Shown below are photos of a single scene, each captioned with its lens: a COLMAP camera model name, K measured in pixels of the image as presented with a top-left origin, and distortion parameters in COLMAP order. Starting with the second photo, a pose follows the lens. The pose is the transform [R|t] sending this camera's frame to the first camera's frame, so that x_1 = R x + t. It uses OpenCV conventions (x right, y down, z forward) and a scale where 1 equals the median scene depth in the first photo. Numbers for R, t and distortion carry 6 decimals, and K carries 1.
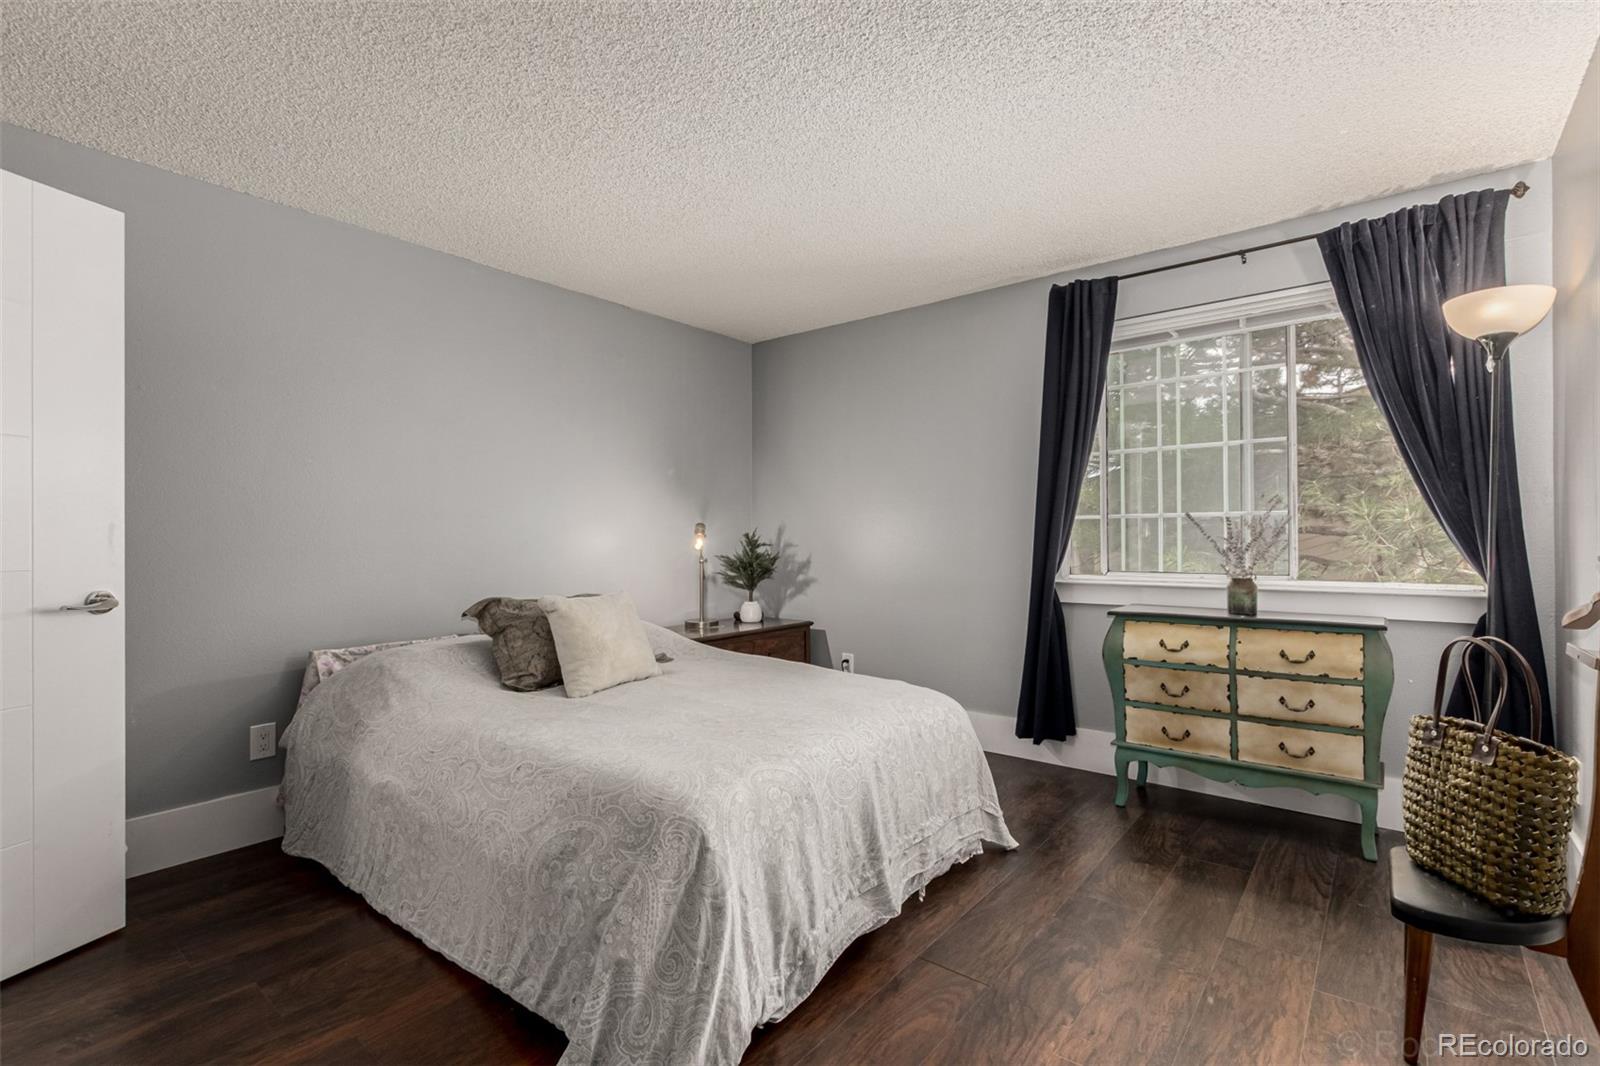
lens RADIAL K [[734.0, 0, 802.6], [0, 734.0, 541.5], [0, 0, 1]] dist [0.009924, -0.000697]
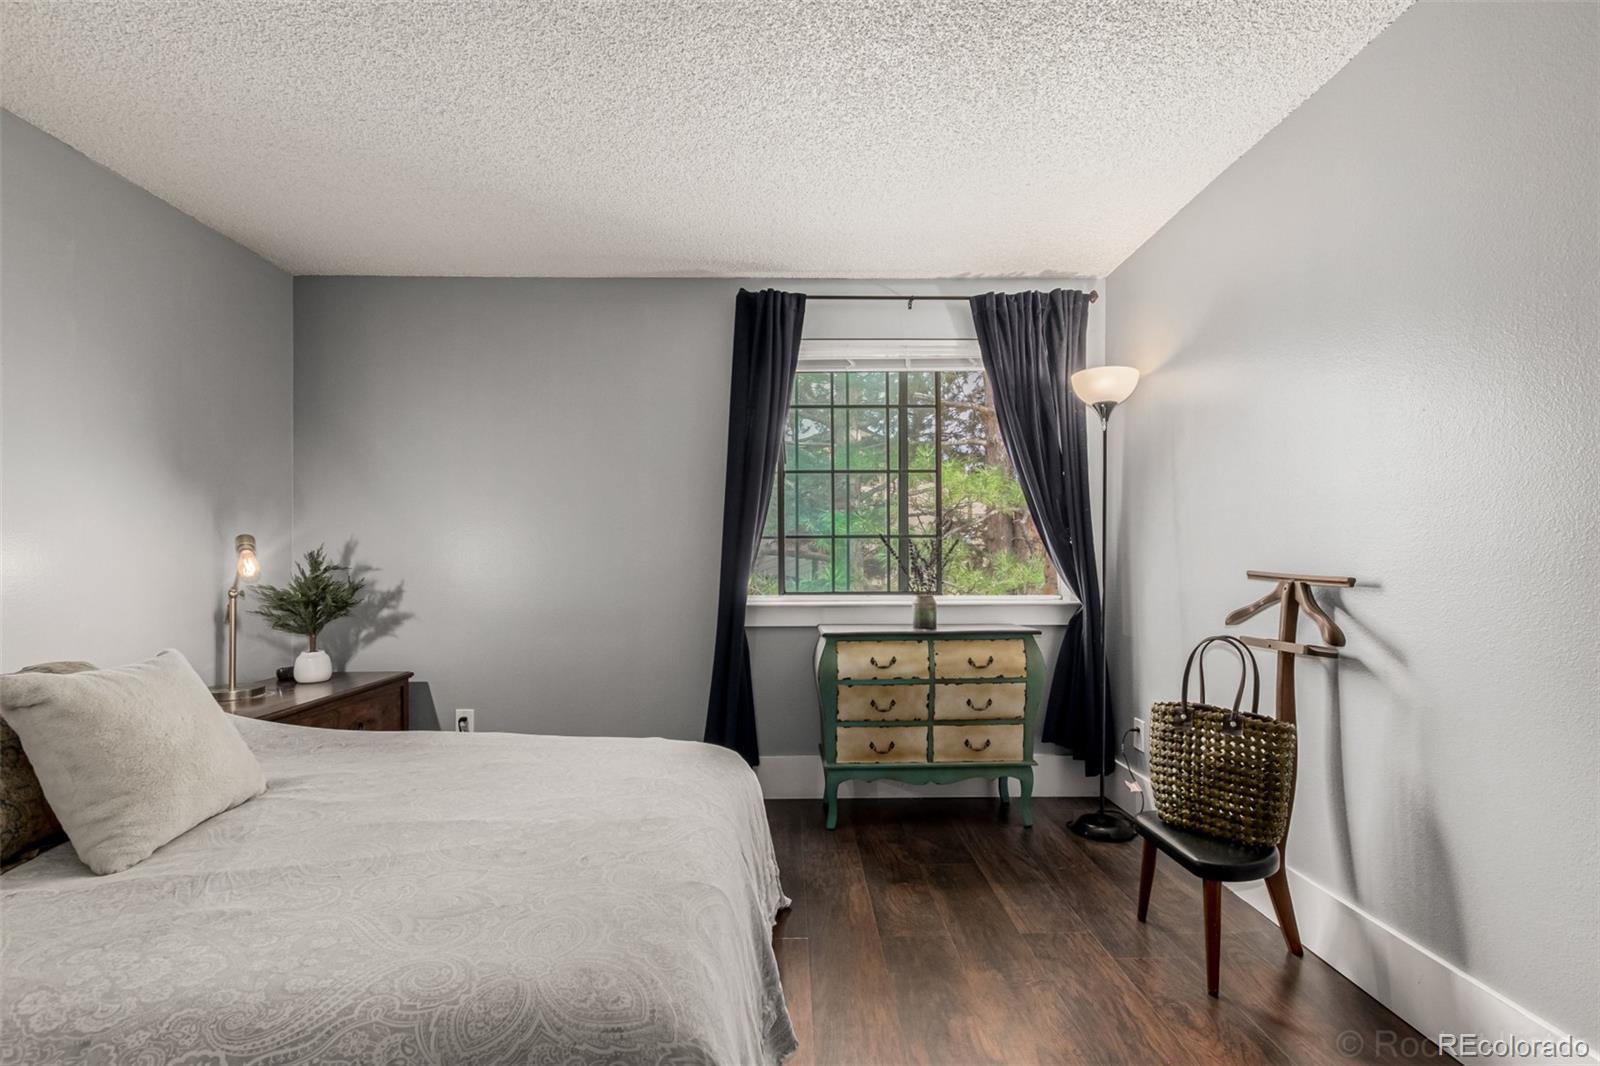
lens RADIAL K [[739.5, 0, 803.7], [0, 739.5, 562.8], [0, 0, 1]] dist [0.011391, -0.007613]
pose [[0.766762, -0.002705, 0.641926, -0.252287], [0.003295, 0.999995, 0.000278, 0.000838], [-0.641923, 0.001902, 0.766766, 0.277383]]
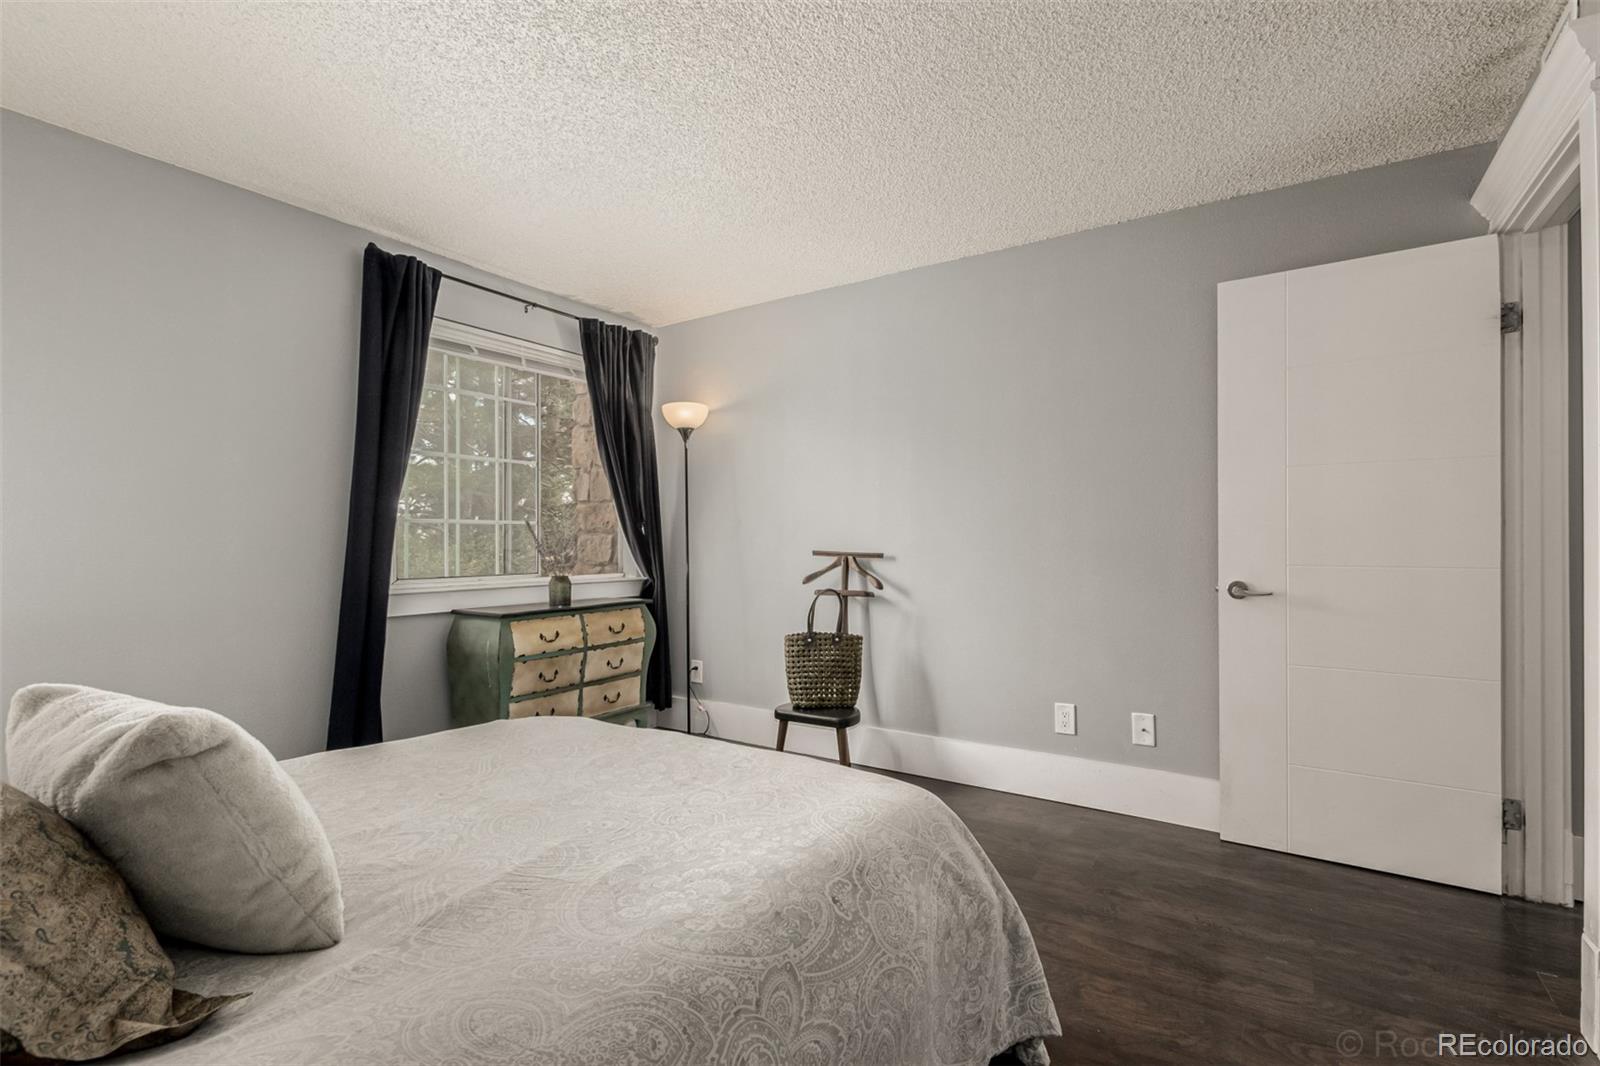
lens RADIAL K [[734.0, 0, 802.6], [0, 734.0, 541.5], [0, 0, 1]] dist [0.009924, -0.000697]
pose [[-0.087987, 0.003311, 0.996116, -0.677877], [0.005834, 0.999979, -0.002809, -0.001298], [-0.996105, 0.005564, -0.088005, 0.718314]]
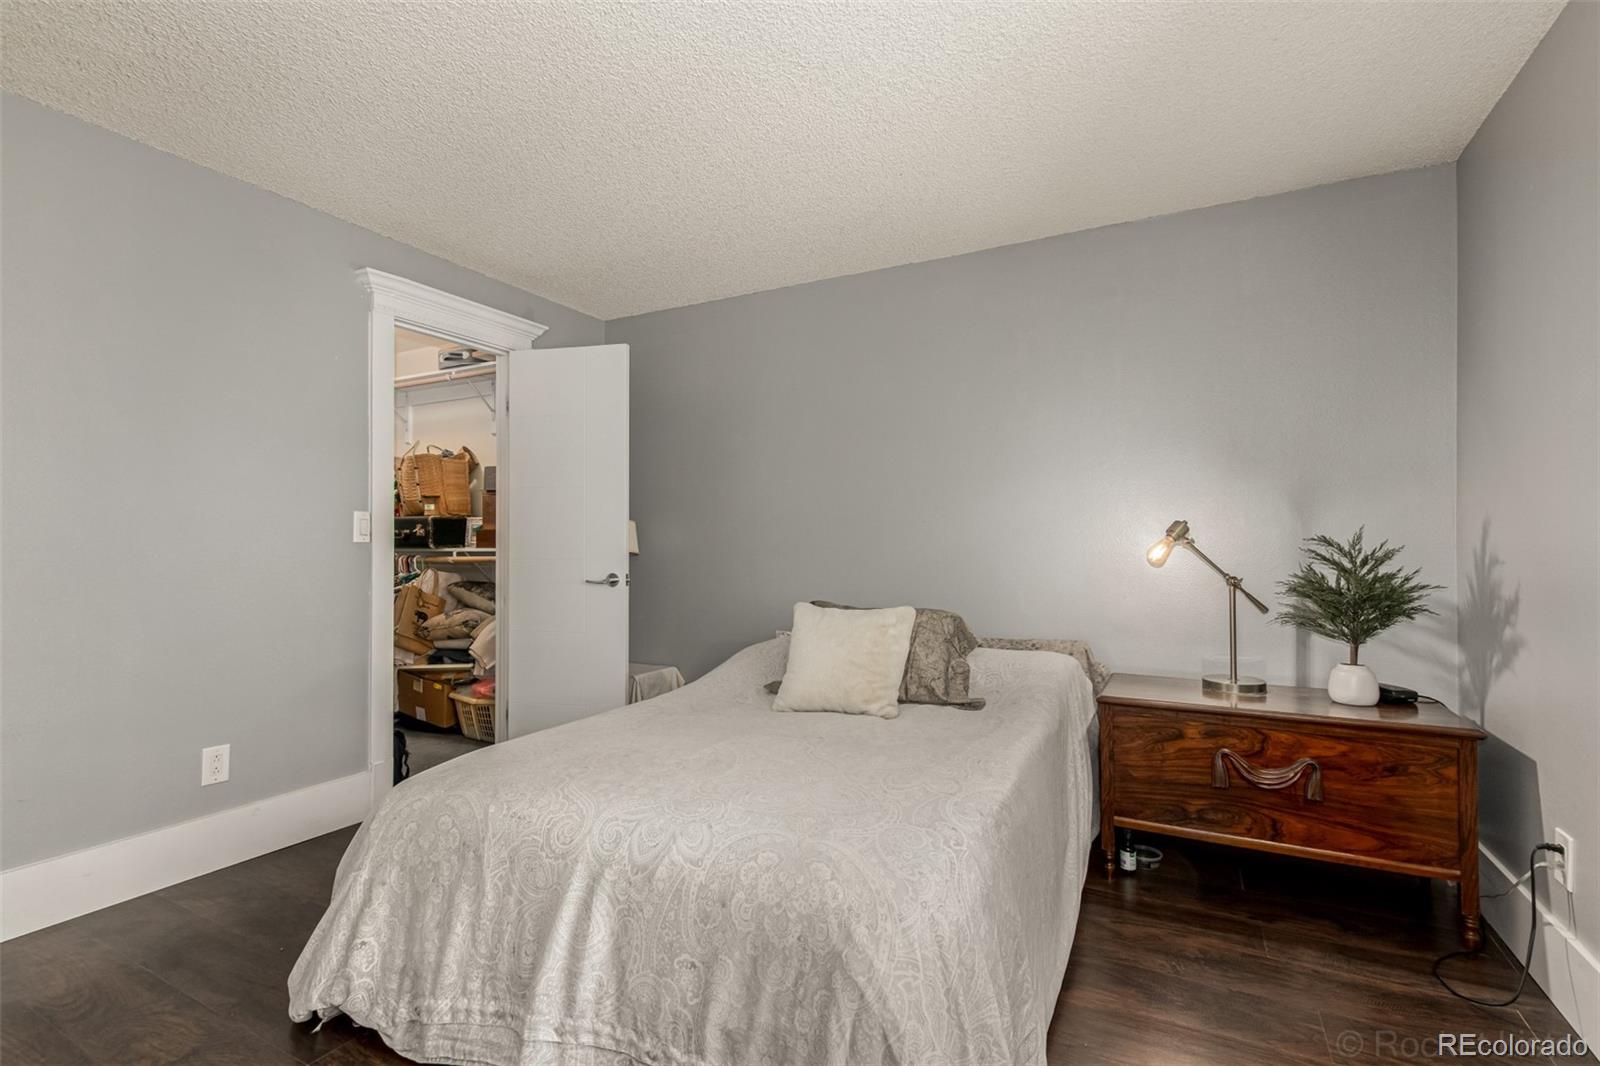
lens RADIAL K [[734.0, 0, 802.6], [0, 734.0, 541.5], [0, 0, 1]] dist [0.009924, -0.000697]
pose [[0.187999, 0.002857, -0.982165, 0.590967], [-0.006460, 0.999978, 0.001672, -0.008909], [0.982148, 0.006030, 0.188013, 0.785451]]
